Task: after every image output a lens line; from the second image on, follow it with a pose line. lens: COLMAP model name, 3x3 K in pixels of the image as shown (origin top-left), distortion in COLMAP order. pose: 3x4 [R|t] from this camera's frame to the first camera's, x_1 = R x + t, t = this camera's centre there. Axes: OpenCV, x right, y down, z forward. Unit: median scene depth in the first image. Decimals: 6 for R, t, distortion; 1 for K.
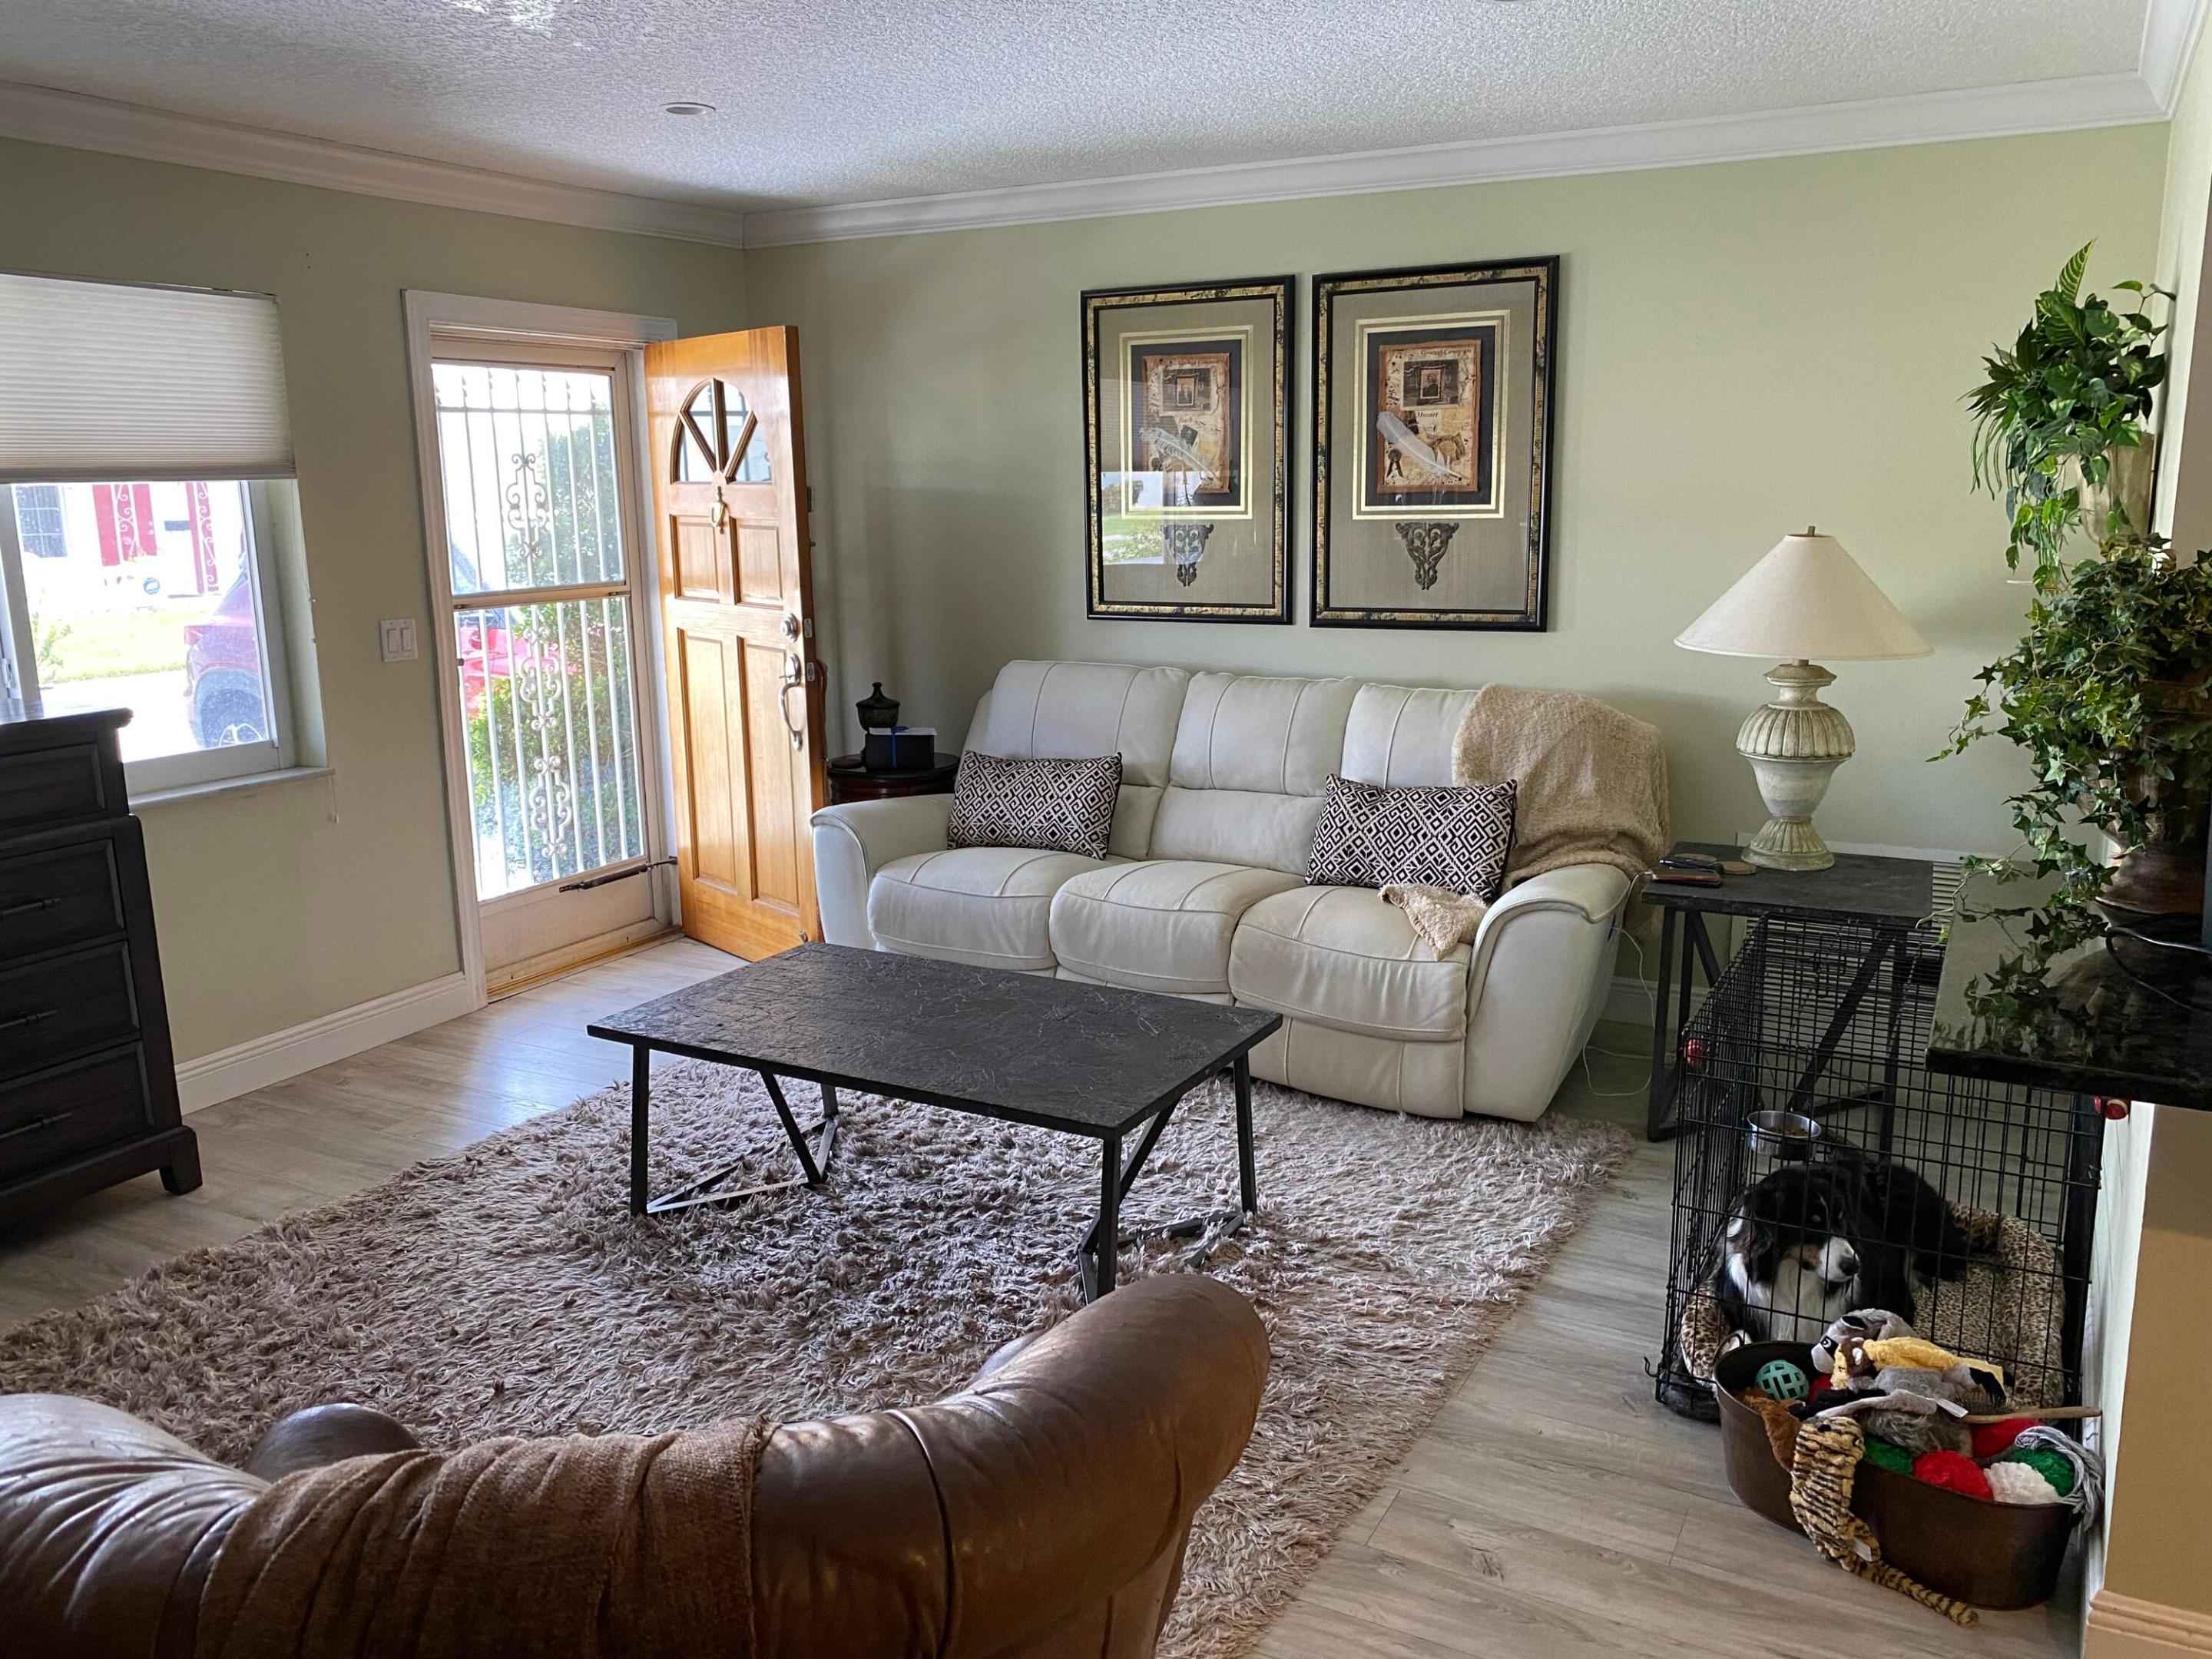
lens RADIAL K [[1676.8, 0, 1113.7], [0, 1676.8, 829.1], [0, 0, 1]] dist [0.061343, -0.066727]
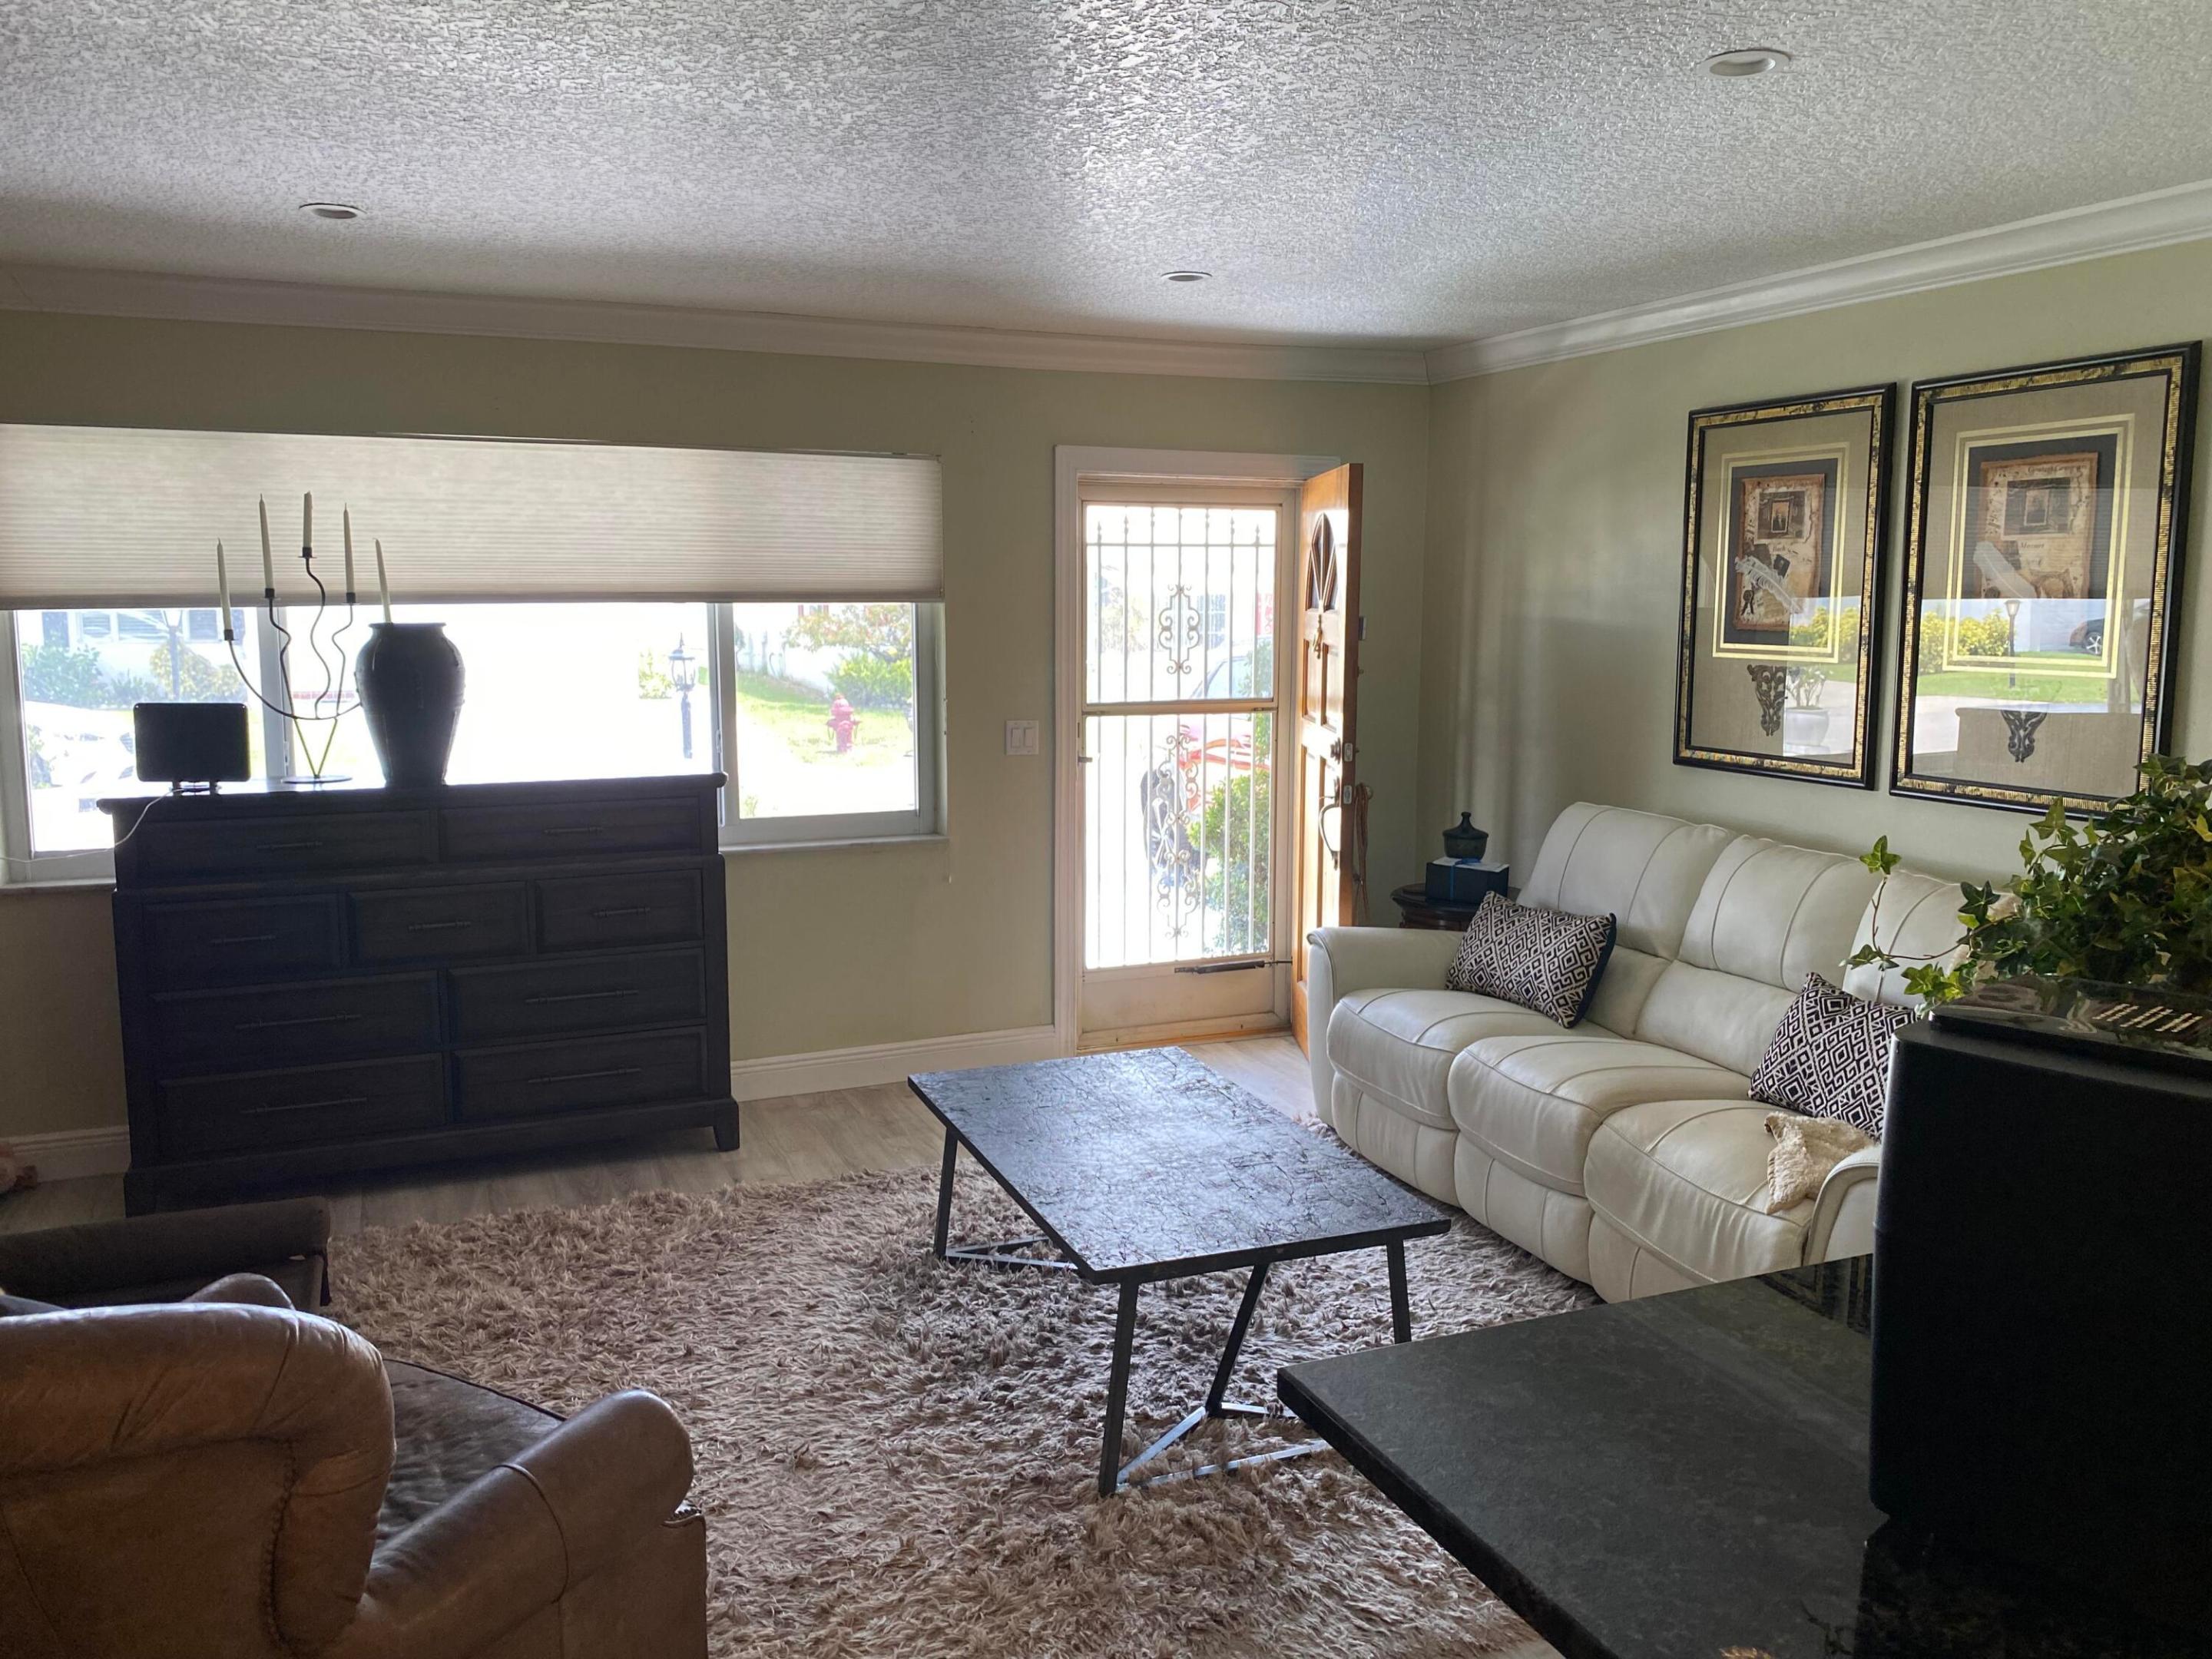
lens RADIAL K [[1676.8, 0, 1094.1], [0, 1676.8, 824.1], [0, 0, 1]] dist [0.061343, -0.066727]
pose [[0.778043, 0.101626, -0.619936, 0.343170], [-0.141101, 0.989884, -0.014814, -0.040440], [0.612160, 0.099000, 0.784512, 0.110947]]
